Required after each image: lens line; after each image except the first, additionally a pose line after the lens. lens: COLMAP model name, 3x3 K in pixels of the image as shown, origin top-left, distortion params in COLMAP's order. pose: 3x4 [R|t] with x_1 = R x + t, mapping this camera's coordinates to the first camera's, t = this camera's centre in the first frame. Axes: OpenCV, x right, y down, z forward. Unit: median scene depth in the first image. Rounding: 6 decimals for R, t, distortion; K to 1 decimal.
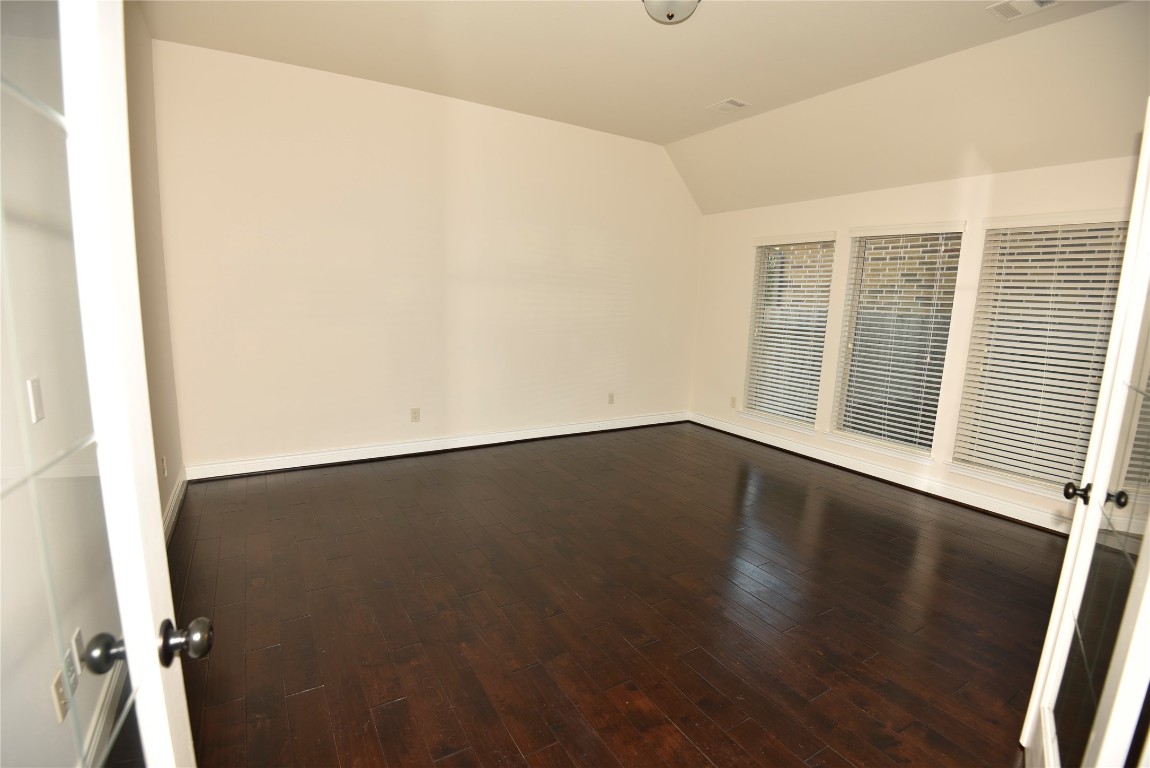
lens RADIAL K [[532.6, 0, 567.5], [0, 532.6, 387.8], [0, 0, 1]] dist [-0.022908, -0.013042]
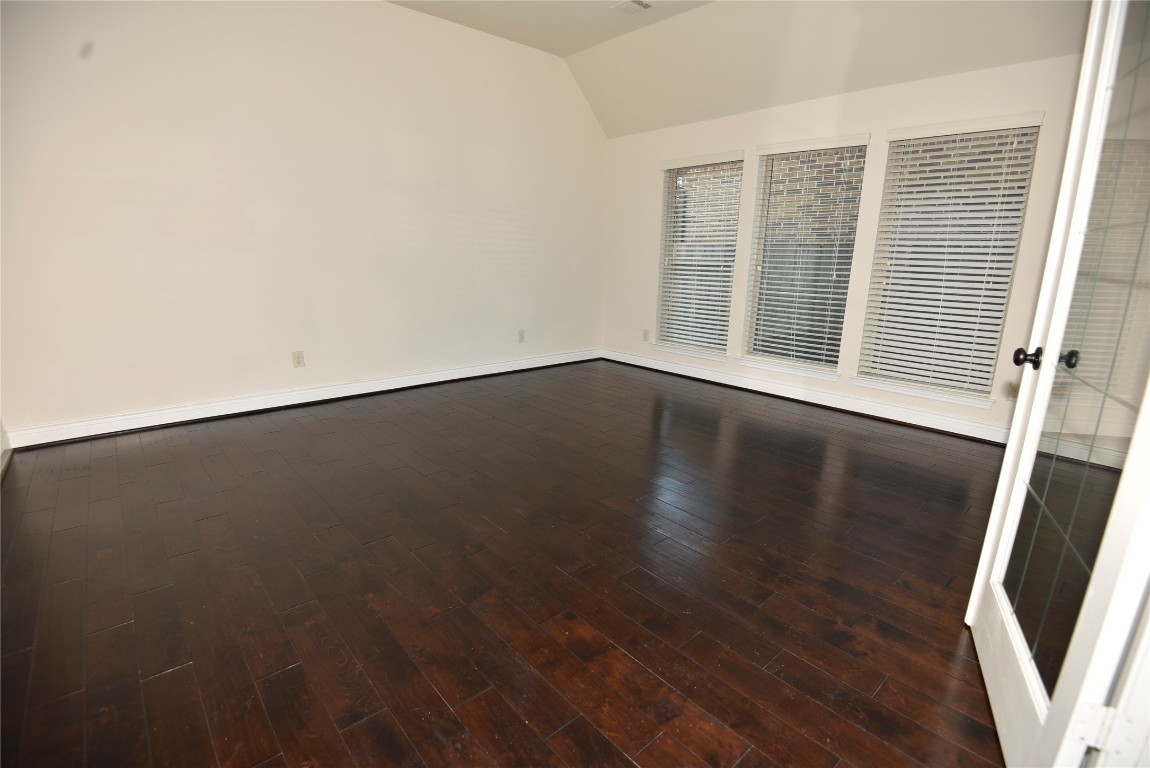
lens RADIAL K [[532.6, 0, 566.0], [0, 532.6, 391.8], [0, 0, 1]] dist [-0.022908, -0.013042]
pose [[0.983745, -0.060090, 0.169216, -0.009042], [0.045787, 0.995138, 0.087202, 0.076591], [-0.173633, -0.078036, 0.981714, 0.104960]]
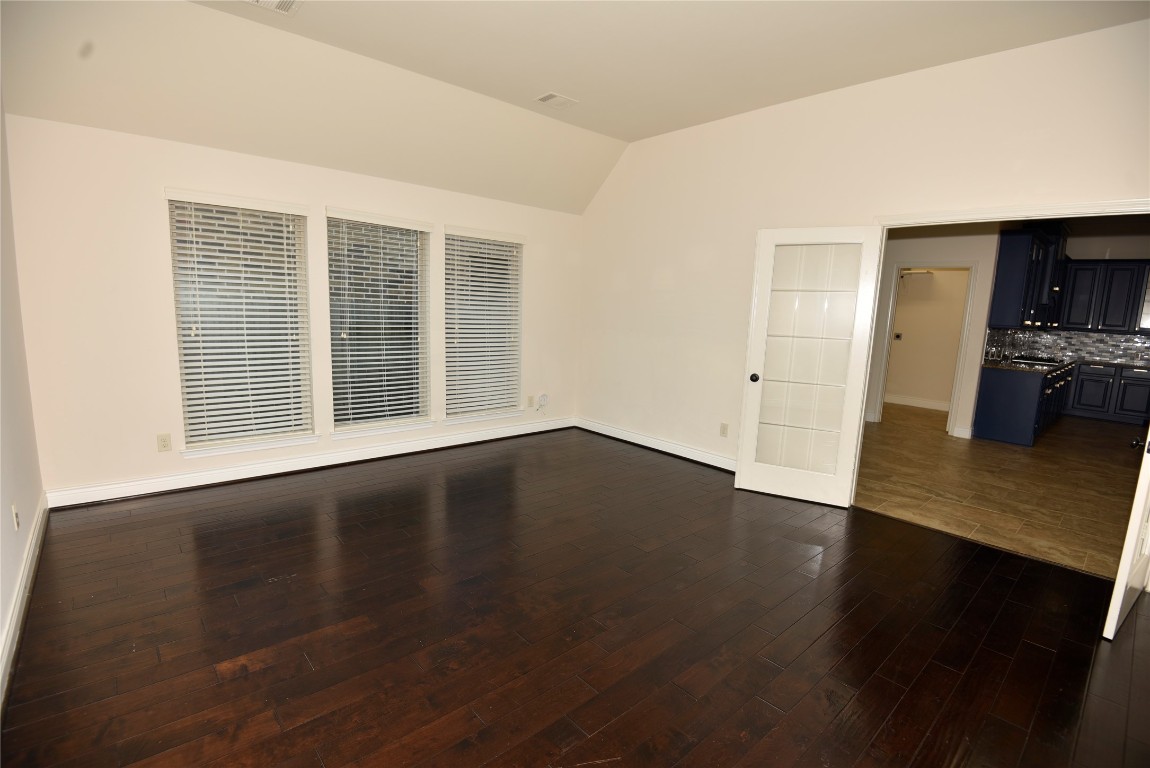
lens RADIAL K [[532.6, 0, 572.7], [0, 532.6, 381.3], [0, 0, 1]] dist [-0.022908, -0.013042]
pose [[-0.187814, -0.181371, 0.965314, -0.740150], [0.118533, 0.971435, 0.205583, -0.229751], [-0.975026, 0.153033, -0.160950, 1.211036]]
